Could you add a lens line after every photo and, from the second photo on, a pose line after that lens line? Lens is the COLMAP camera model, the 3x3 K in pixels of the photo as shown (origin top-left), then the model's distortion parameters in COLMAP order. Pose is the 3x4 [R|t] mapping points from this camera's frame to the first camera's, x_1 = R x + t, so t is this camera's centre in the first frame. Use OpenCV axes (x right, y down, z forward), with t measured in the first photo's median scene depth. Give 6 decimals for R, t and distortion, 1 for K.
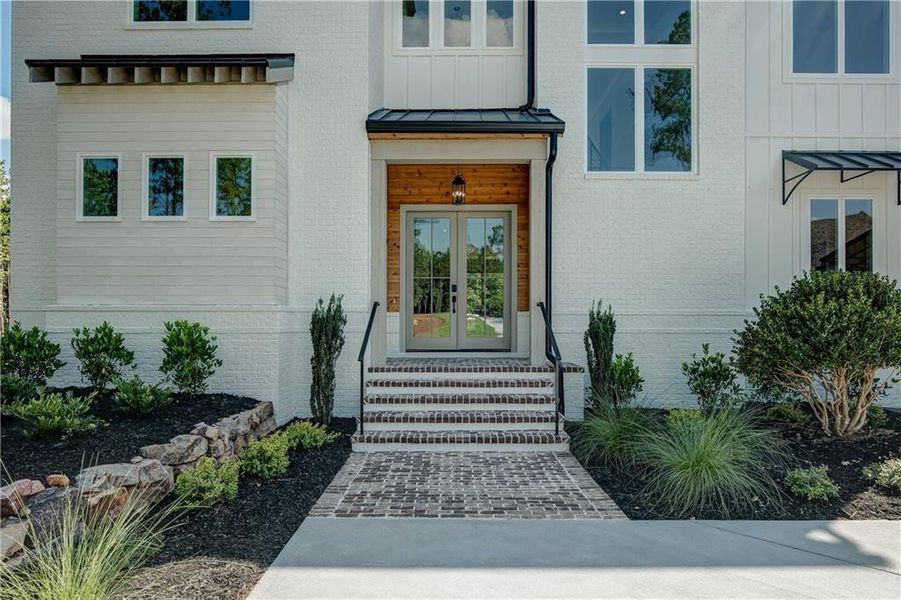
lens RADIAL K [[526.3, 0, 439.4], [0, 526.3, 324.3], [0, 0, 1]] dist [-0.016972, 0.002021]
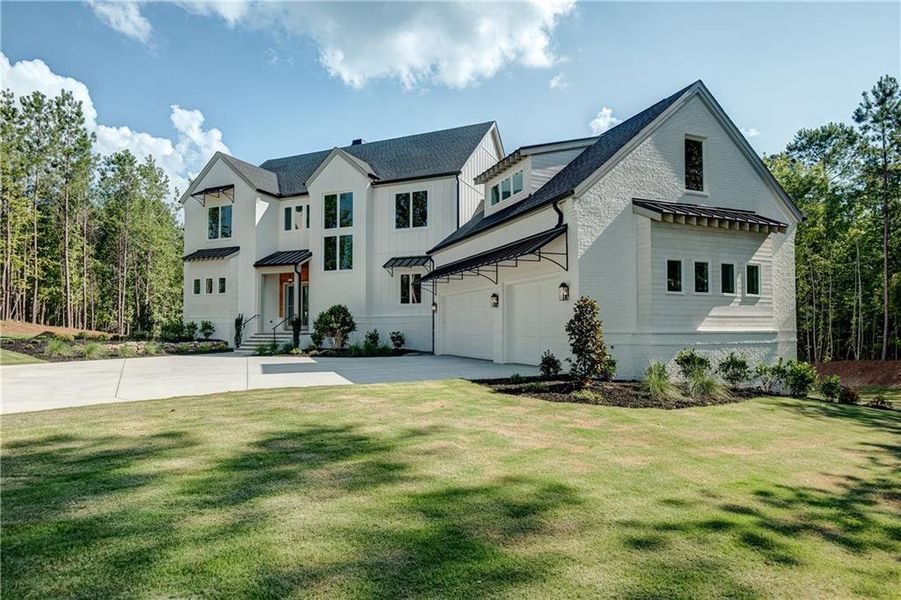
lens RADIAL K [[526.3, 0, 441.5], [0, 526.3, 313.1], [0, 0, 1]] dist [-0.016972, 0.002021]
pose [[0.913747, -0.014841, -0.406012, 2.504790], [0.001906, 0.999478, -0.032246, 0.062037], [0.406278, 0.028691, 0.913299, -1.760044]]
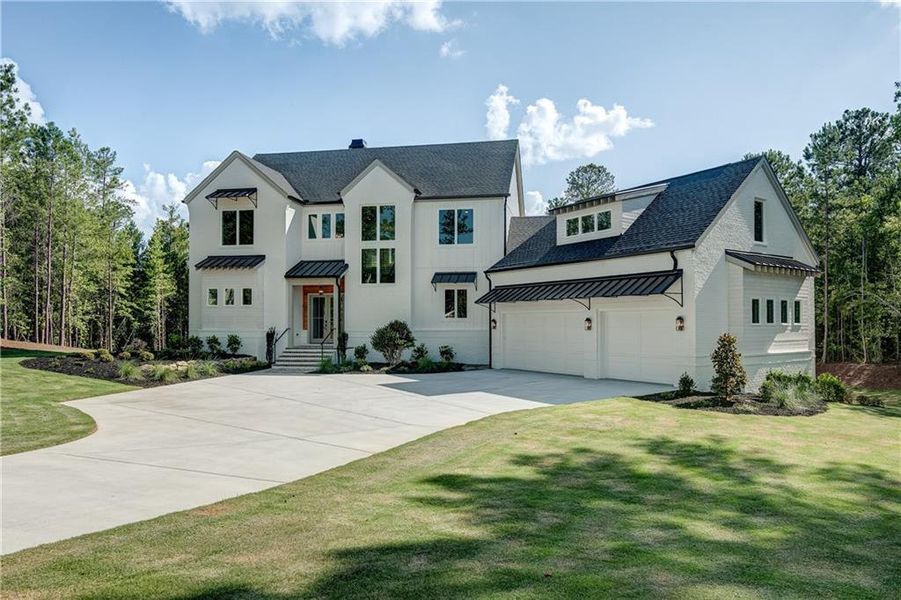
lens RADIAL K [[593.1, 0, 466.1], [0, 593.1, 312.3], [0, 0, 1]] dist [-0.011011, 0.006739]
pose [[0.985252, -0.006777, -0.170976, 1.691822], [0.003564, 0.999811, -0.019092, -0.070714], [0.171073, 0.018201, 0.985090, -2.604091]]
